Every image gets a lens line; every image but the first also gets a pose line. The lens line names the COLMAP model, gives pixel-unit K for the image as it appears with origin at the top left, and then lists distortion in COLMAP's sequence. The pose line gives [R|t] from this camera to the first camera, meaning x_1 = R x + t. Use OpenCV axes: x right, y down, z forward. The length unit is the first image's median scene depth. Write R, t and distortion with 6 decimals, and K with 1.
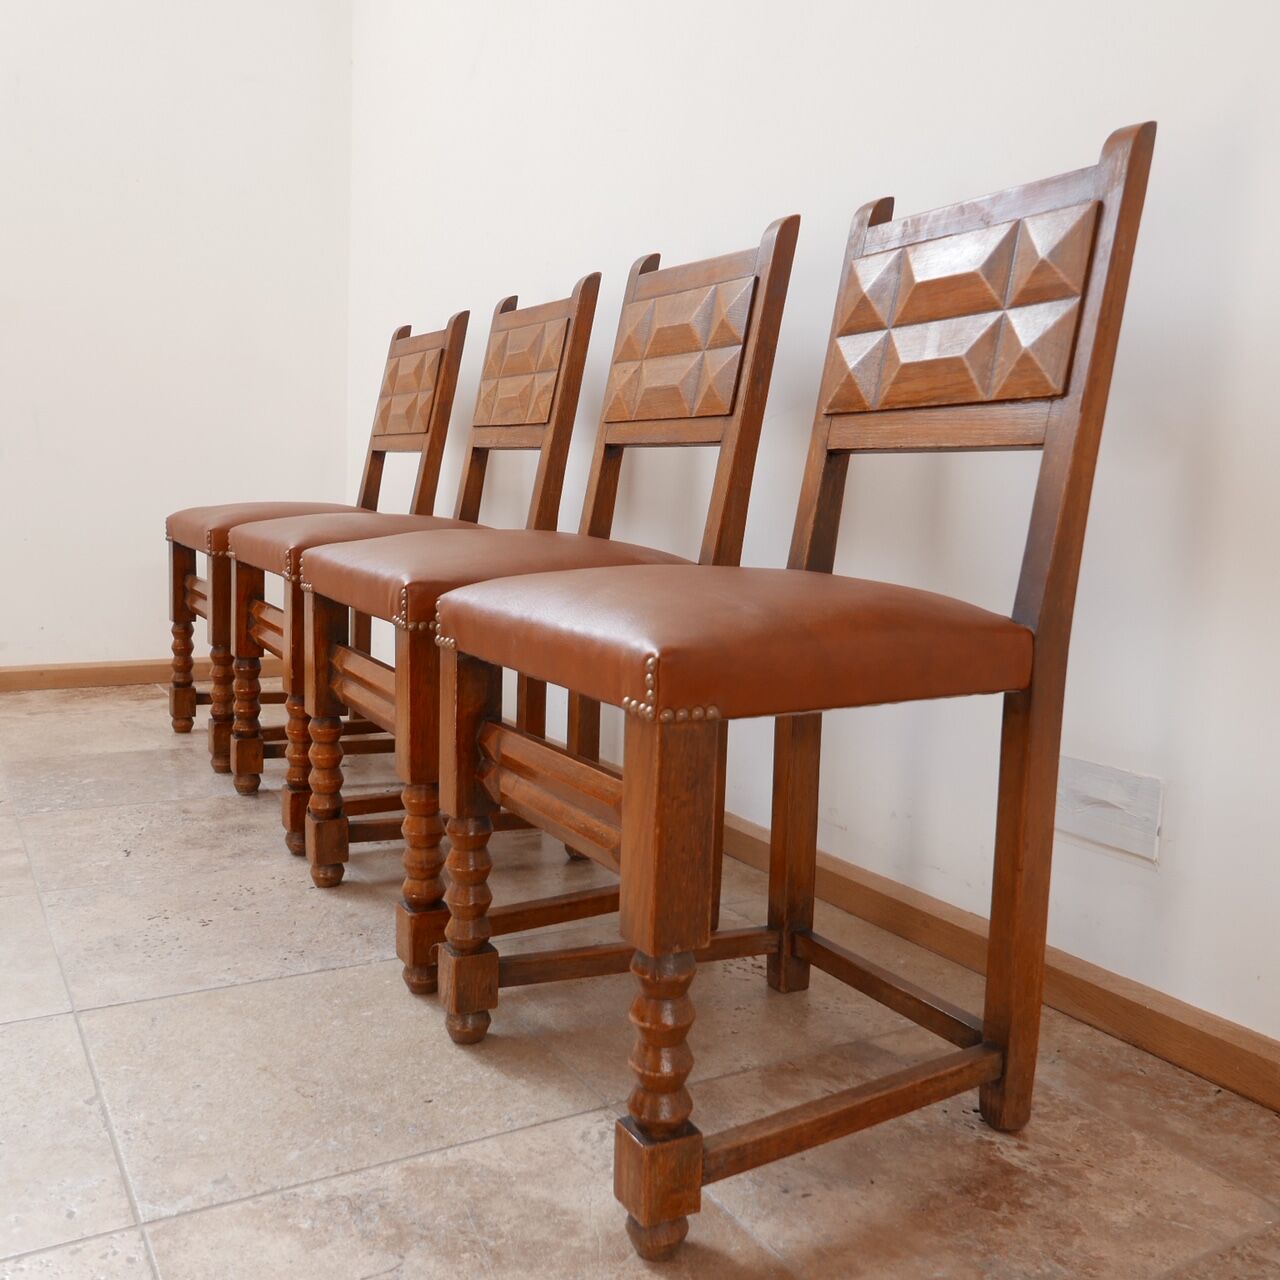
lens RADIAL K [[1187.8, 0, 642.0], [0, 1187.8, 637.5], [0, 0, 1]] dist [-0.025617, 0.004189]
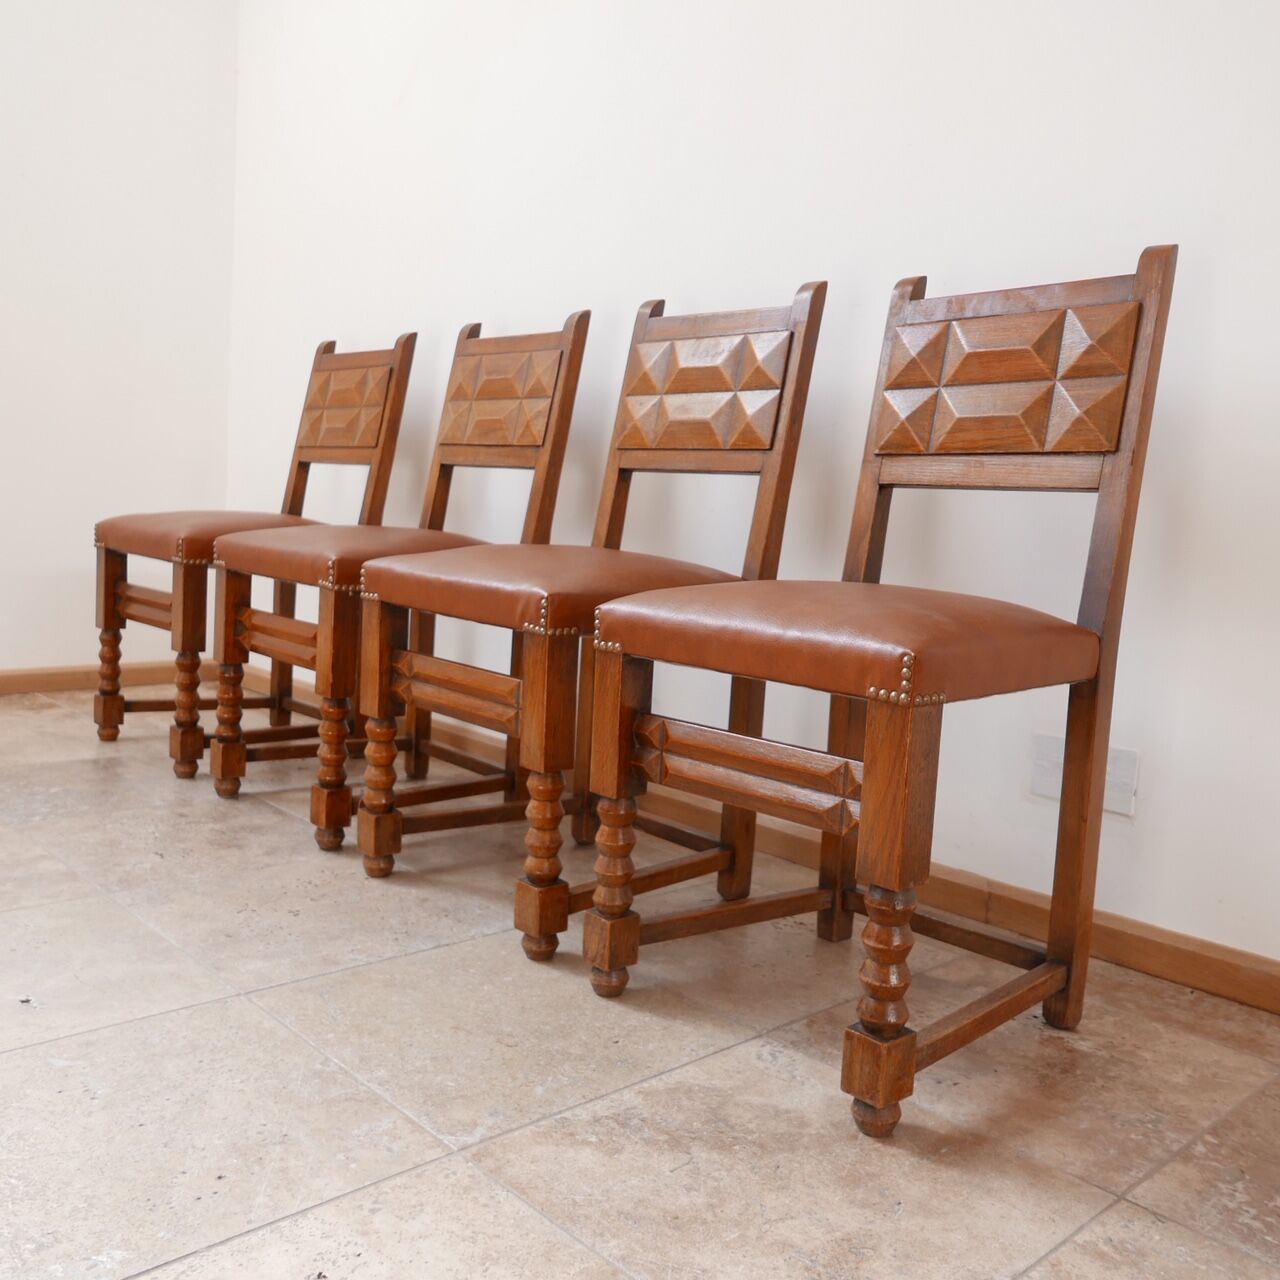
lens RADIAL K [[1178.5, 0, 640.6], [0, 1178.5, 637.2], [0, 0, 1]] dist [-0.031618, 0.008152]
pose [[0.977545, -0.004267, 0.210683, -0.341257], [0.005414, 0.999974, -0.004865, 0.001115], [-0.210656, 0.005897, 0.977542, -0.113934]]
